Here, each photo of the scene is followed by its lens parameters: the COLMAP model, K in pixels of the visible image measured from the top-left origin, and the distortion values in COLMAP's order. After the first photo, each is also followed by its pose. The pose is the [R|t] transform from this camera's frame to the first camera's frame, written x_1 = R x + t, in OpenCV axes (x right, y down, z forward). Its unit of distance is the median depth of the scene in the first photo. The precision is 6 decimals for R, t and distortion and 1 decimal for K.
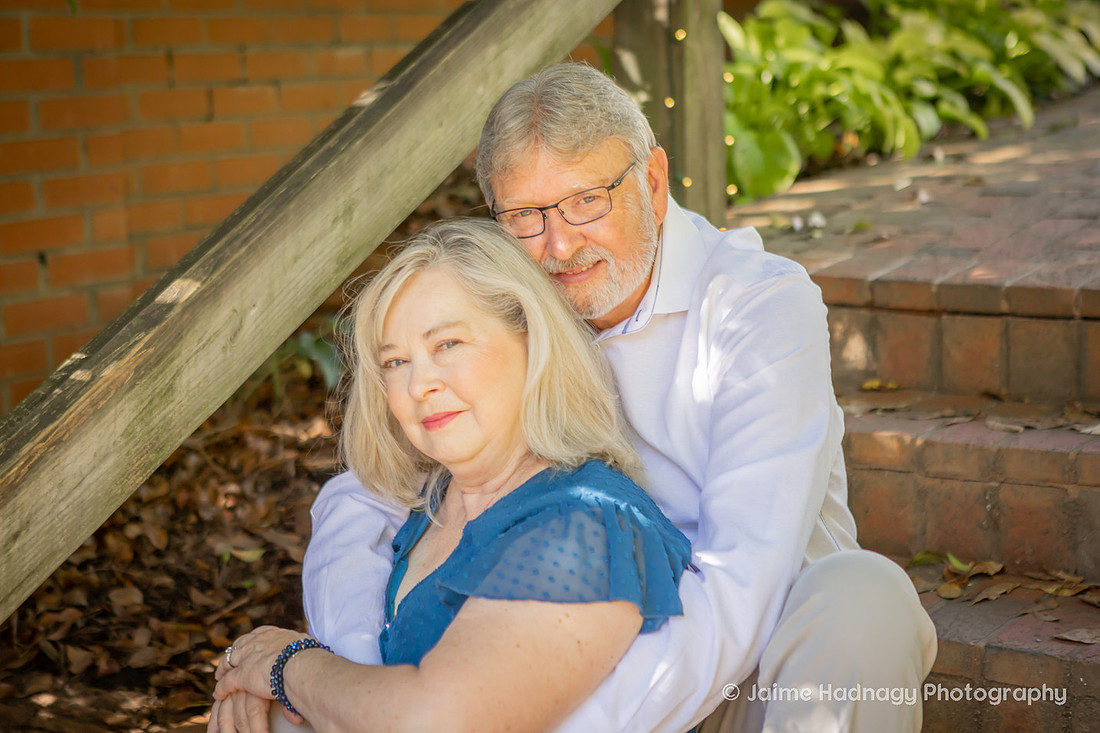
lens RADIAL K [[1879.8, 0, 568.3], [0, 1879.8, 334.5], [0, 0, 1]] dist [0.112290, 0.000000]
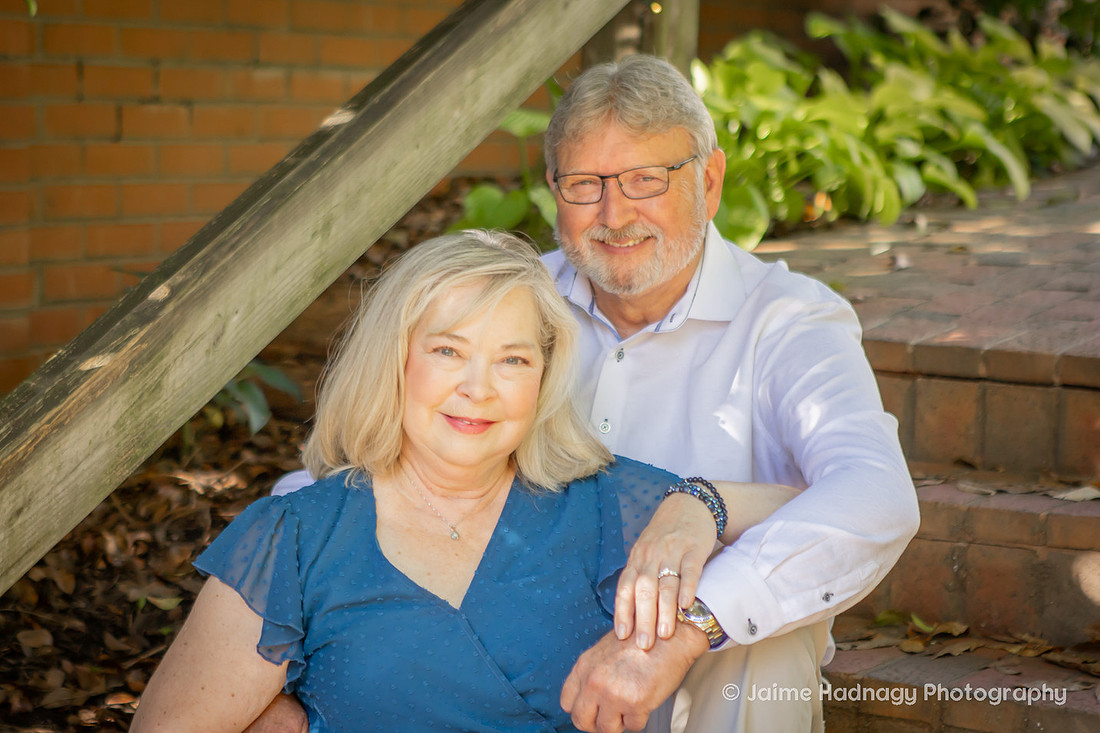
lens RADIAL K [[2197.1, 0, 535.8], [0, 2197.1, 366.5], [0, 0, 1]] dist [0.149105, 0.000000]
pose [[0.998543, 0.048579, 0.023489, -0.020854], [-0.047993, 0.998537, -0.024906, 0.021933], [-0.024665, 0.023742, 0.999414, -0.110681]]
